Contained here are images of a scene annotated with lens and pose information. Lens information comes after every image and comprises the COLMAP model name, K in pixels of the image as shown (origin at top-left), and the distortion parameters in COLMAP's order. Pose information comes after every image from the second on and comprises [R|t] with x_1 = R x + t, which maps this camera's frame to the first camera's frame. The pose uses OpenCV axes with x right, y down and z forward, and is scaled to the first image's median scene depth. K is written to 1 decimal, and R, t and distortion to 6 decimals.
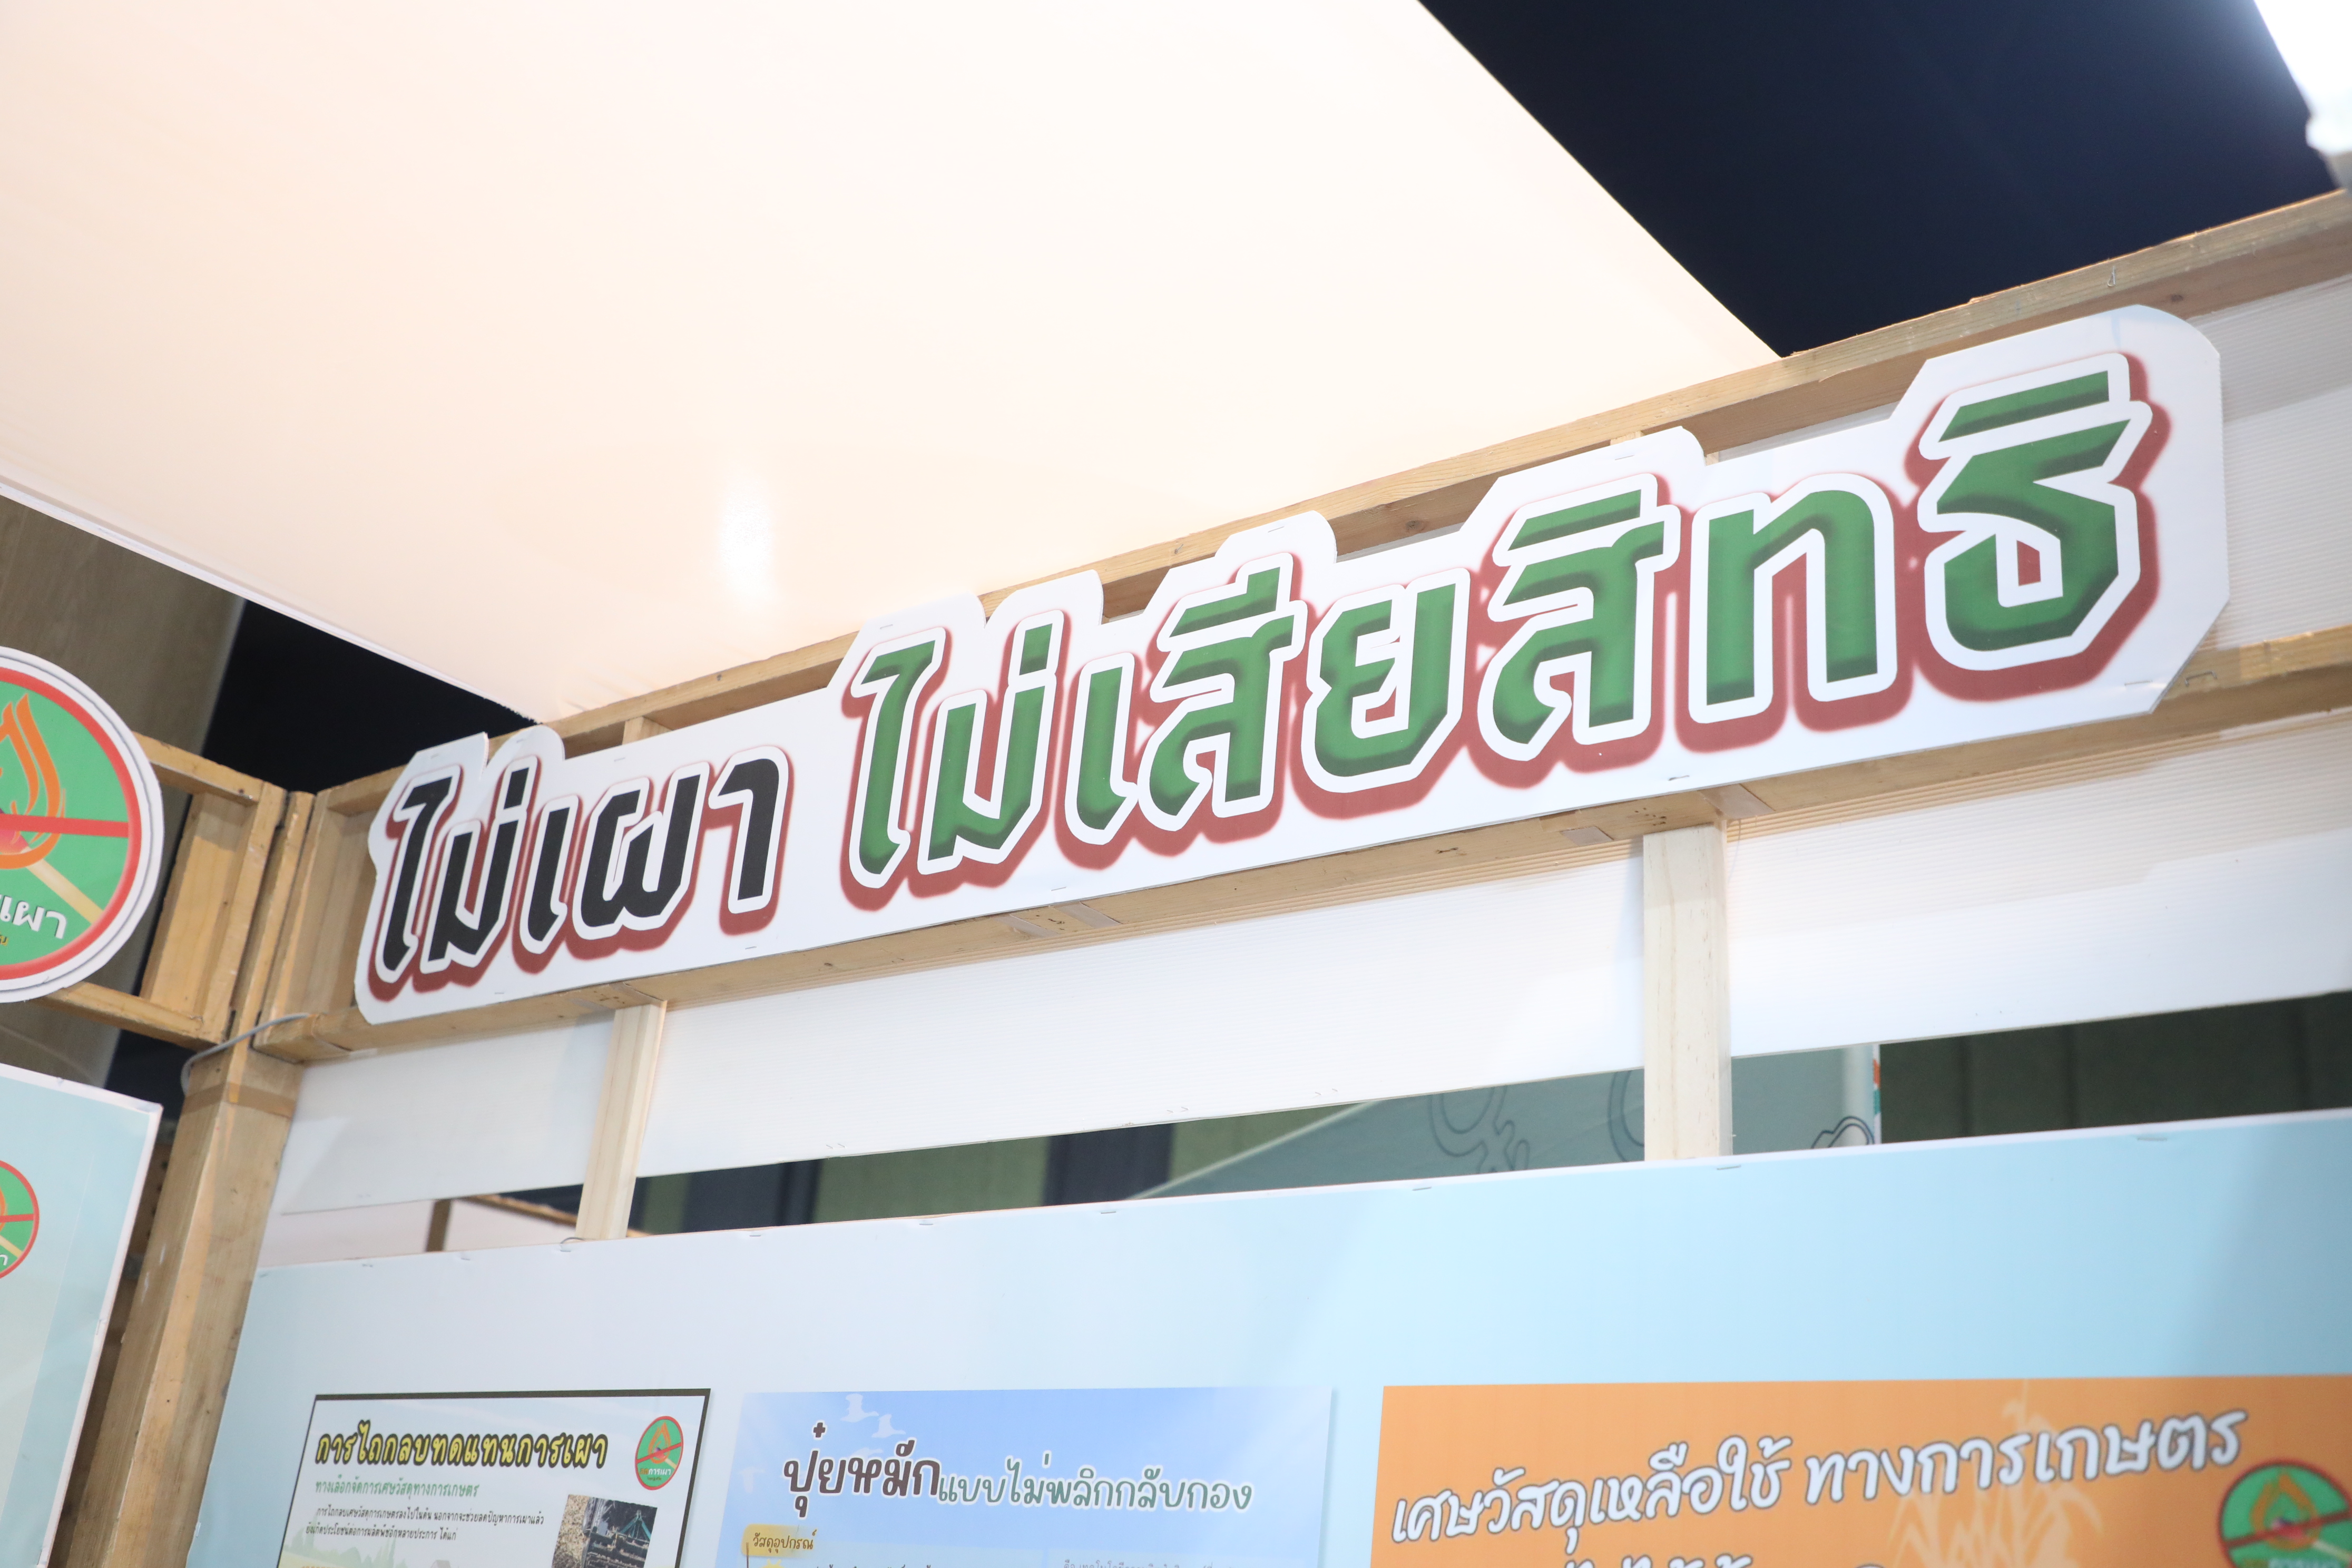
lens RADIAL K [[2331.9, 0, 1176.0], [0, 2331.9, 784.0], [0, 0, 1]] dist [0.014589, -0.006864]
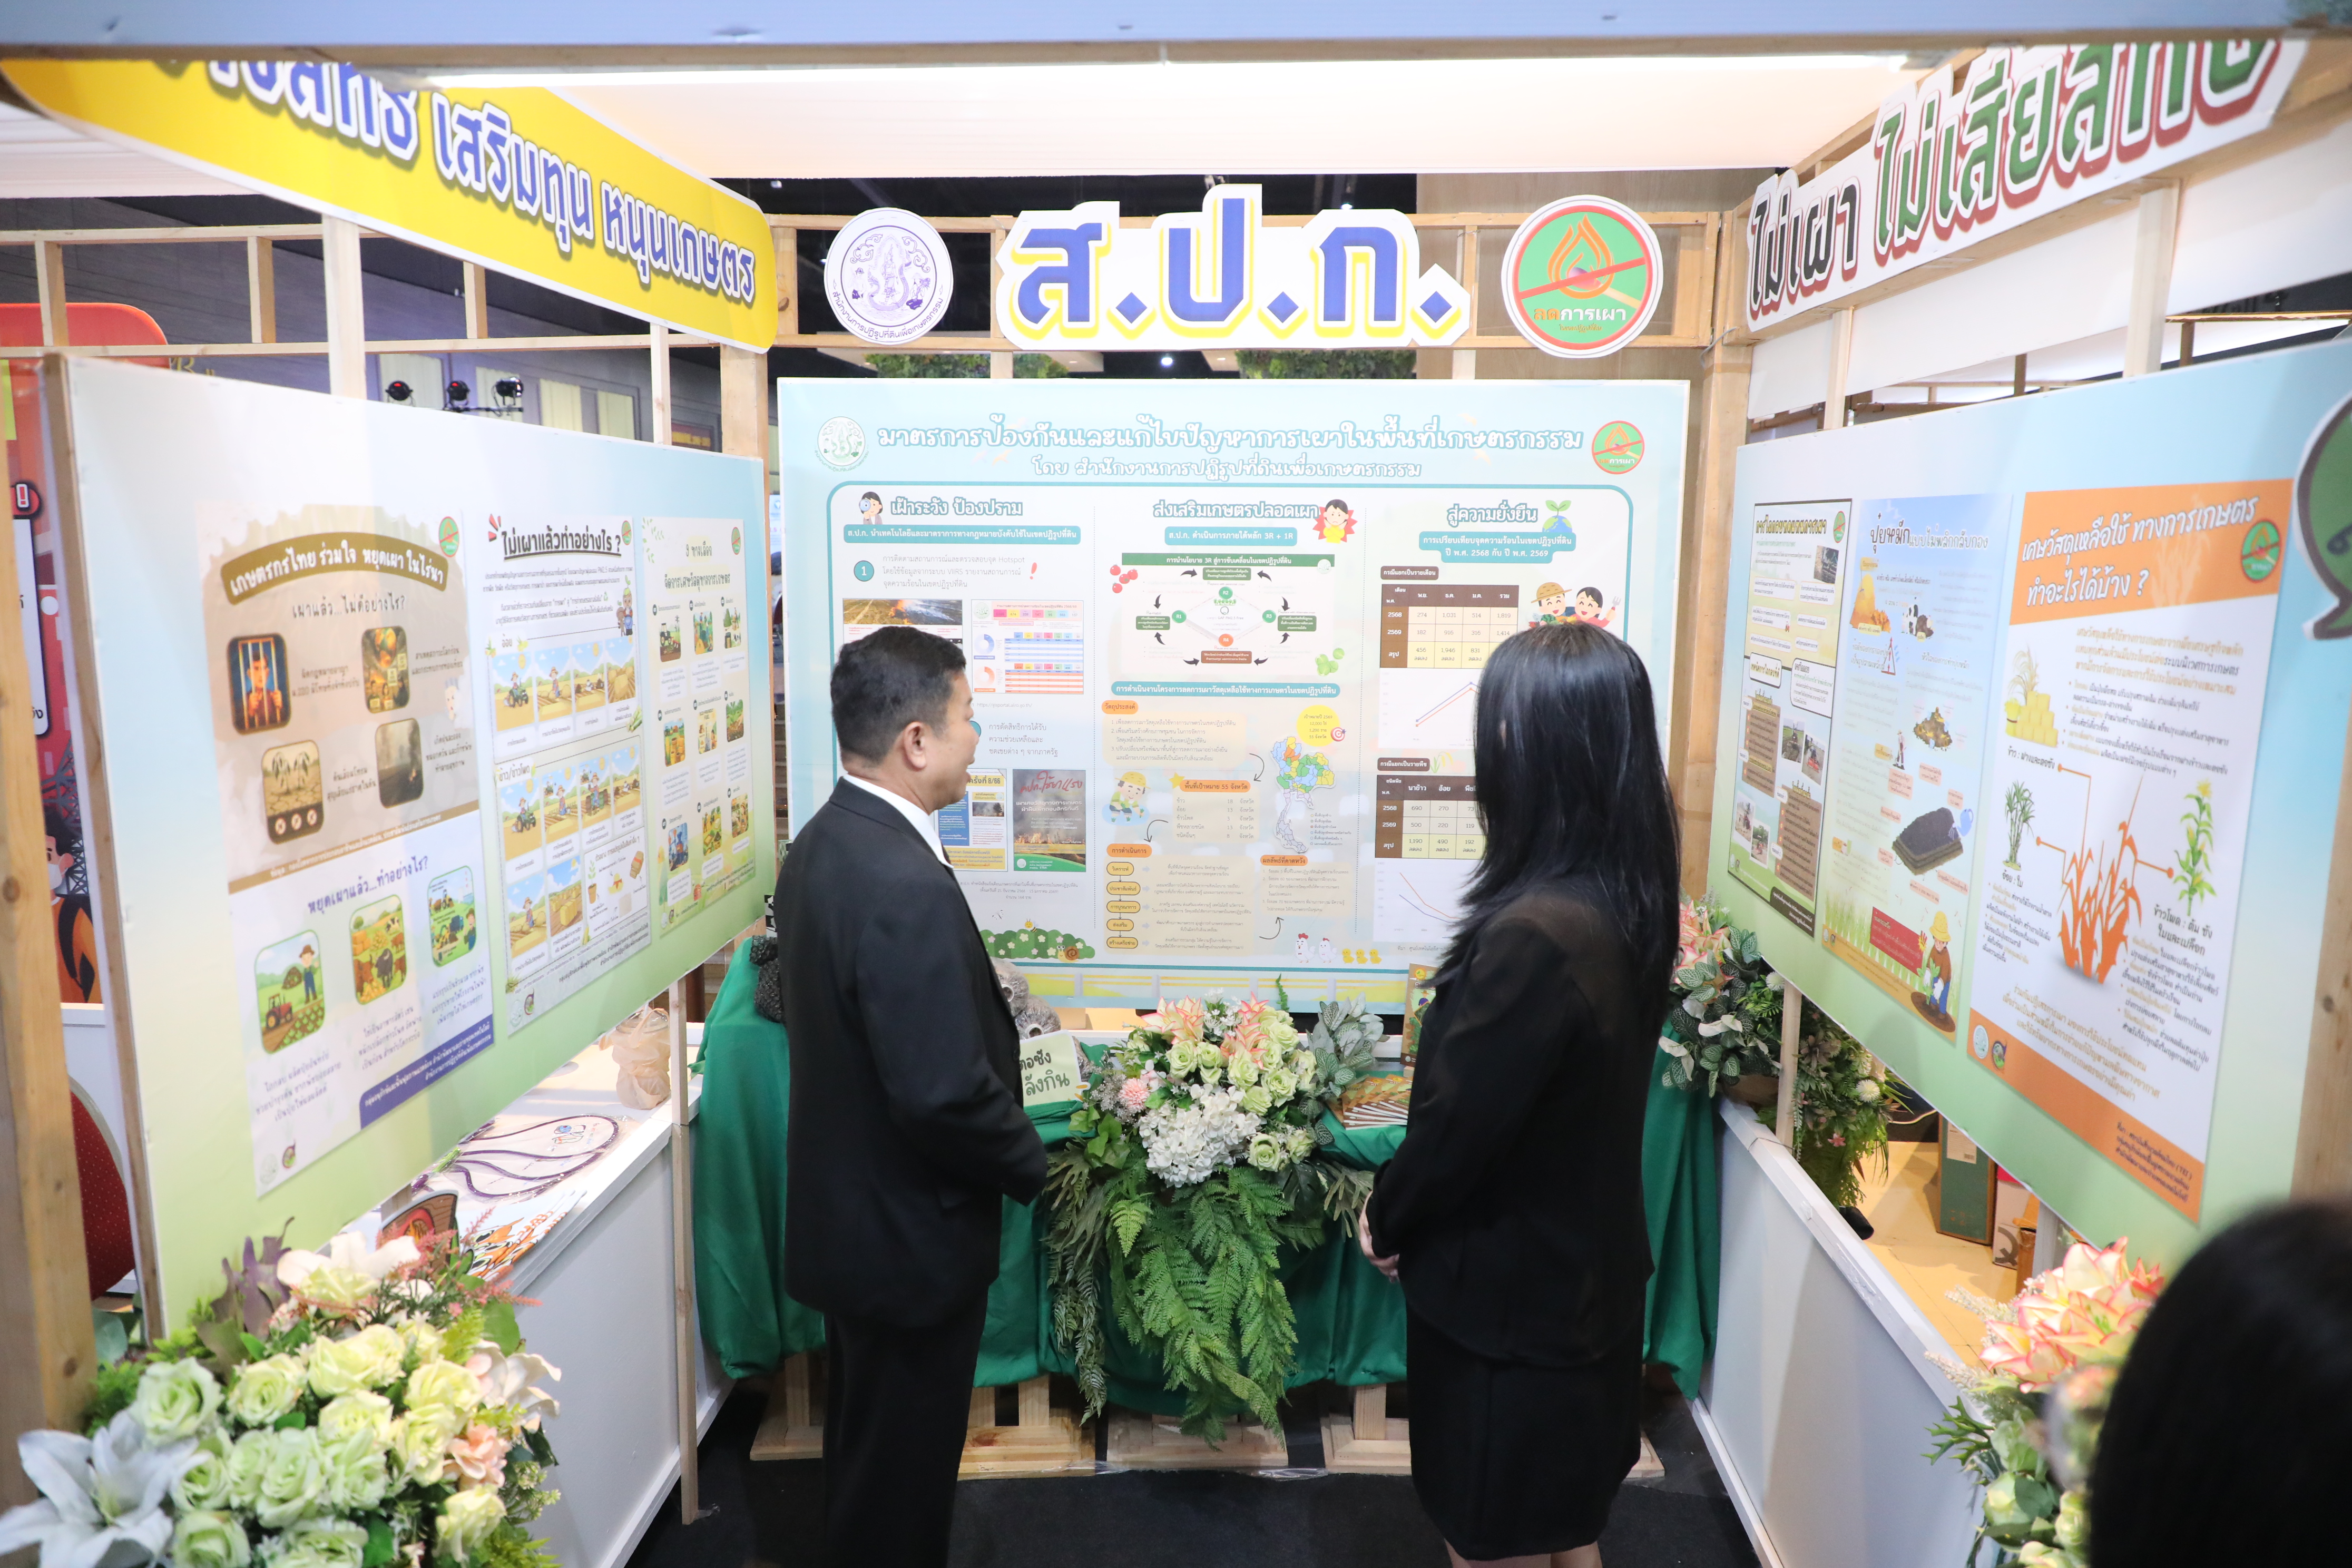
lens RADIAL K [[1554.2, 0, 1179.9], [0, 1554.2, 774.2], [0, 0, 1]] dist [-0.001980, 0.002983]
pose [[0.577921, 0.044841, -0.814860, 0.635845], [0.338632, 0.895297, 0.289434, -0.148285], [0.742520, -0.443207, 0.502227, -0.328691]]
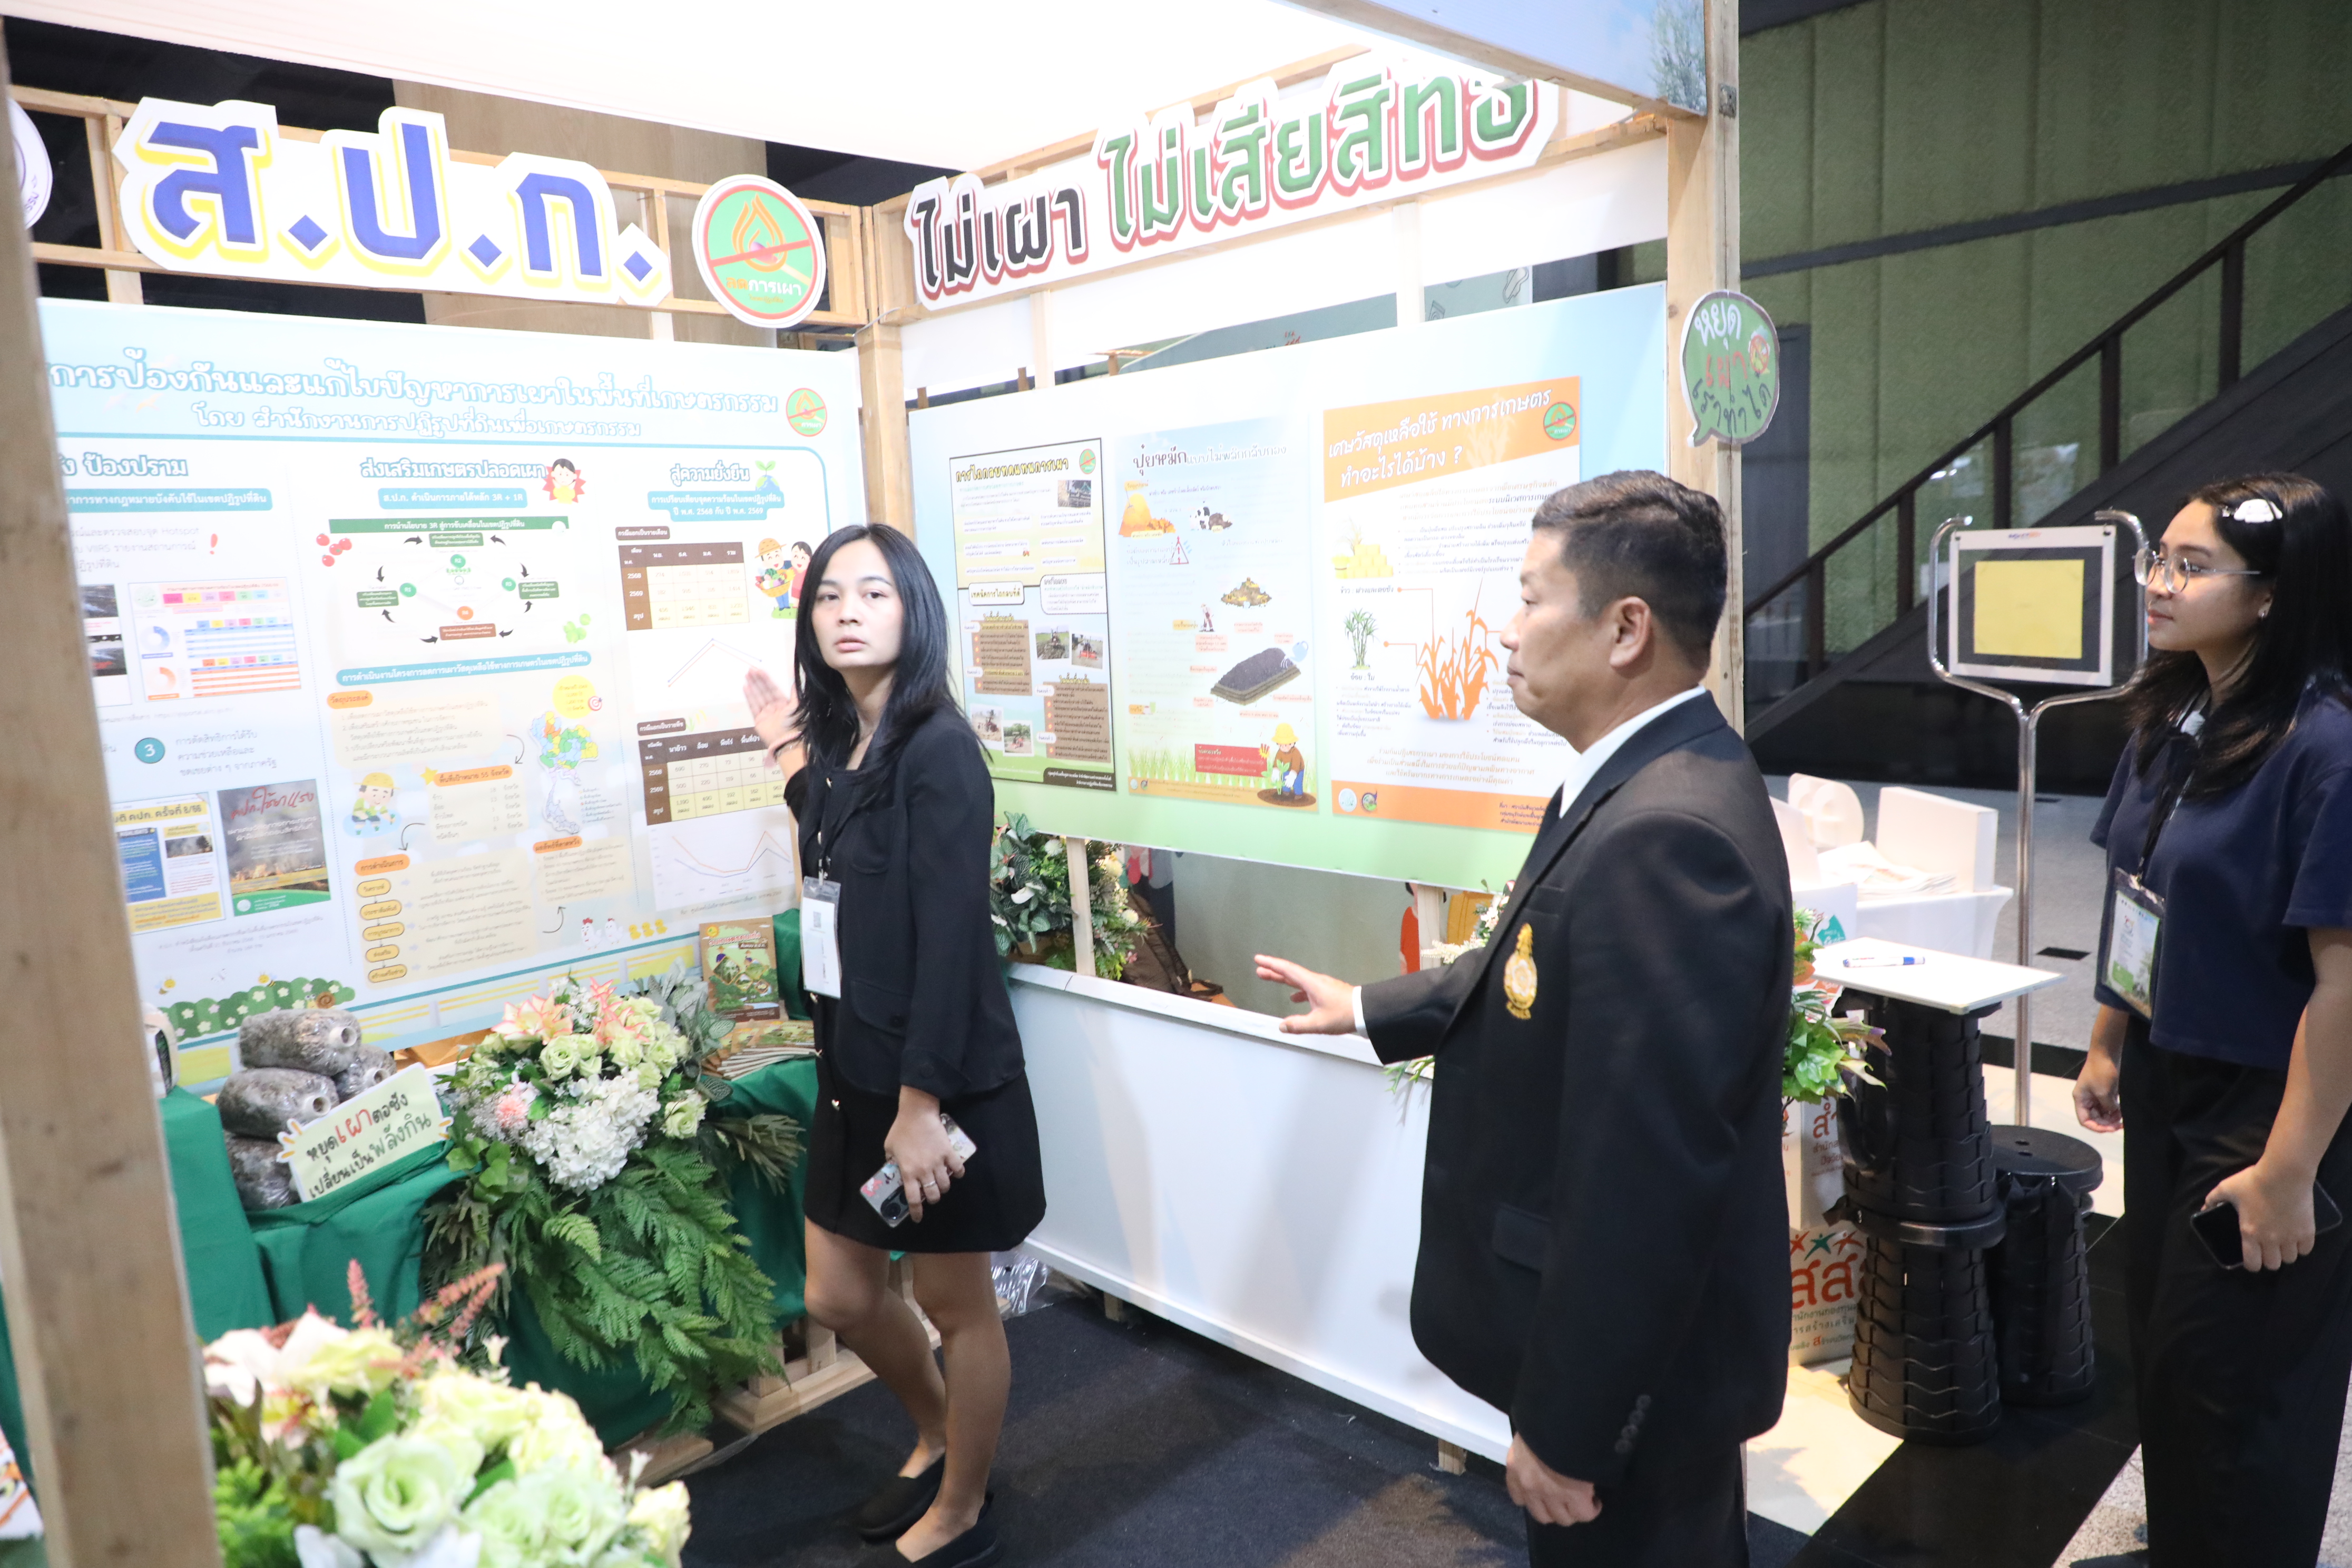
lens RADIAL K [[1564.2, 0, 1176.0], [0, 1564.2, 784.0], [0, 0, 1]] dist [-0.000220, 0.001967]
pose [[0.984546, -0.116630, -0.130638, 0.085240], [0.165803, 0.860928, 0.480949, -0.267939], [0.056377, -0.495176, 0.866961, -0.820269]]
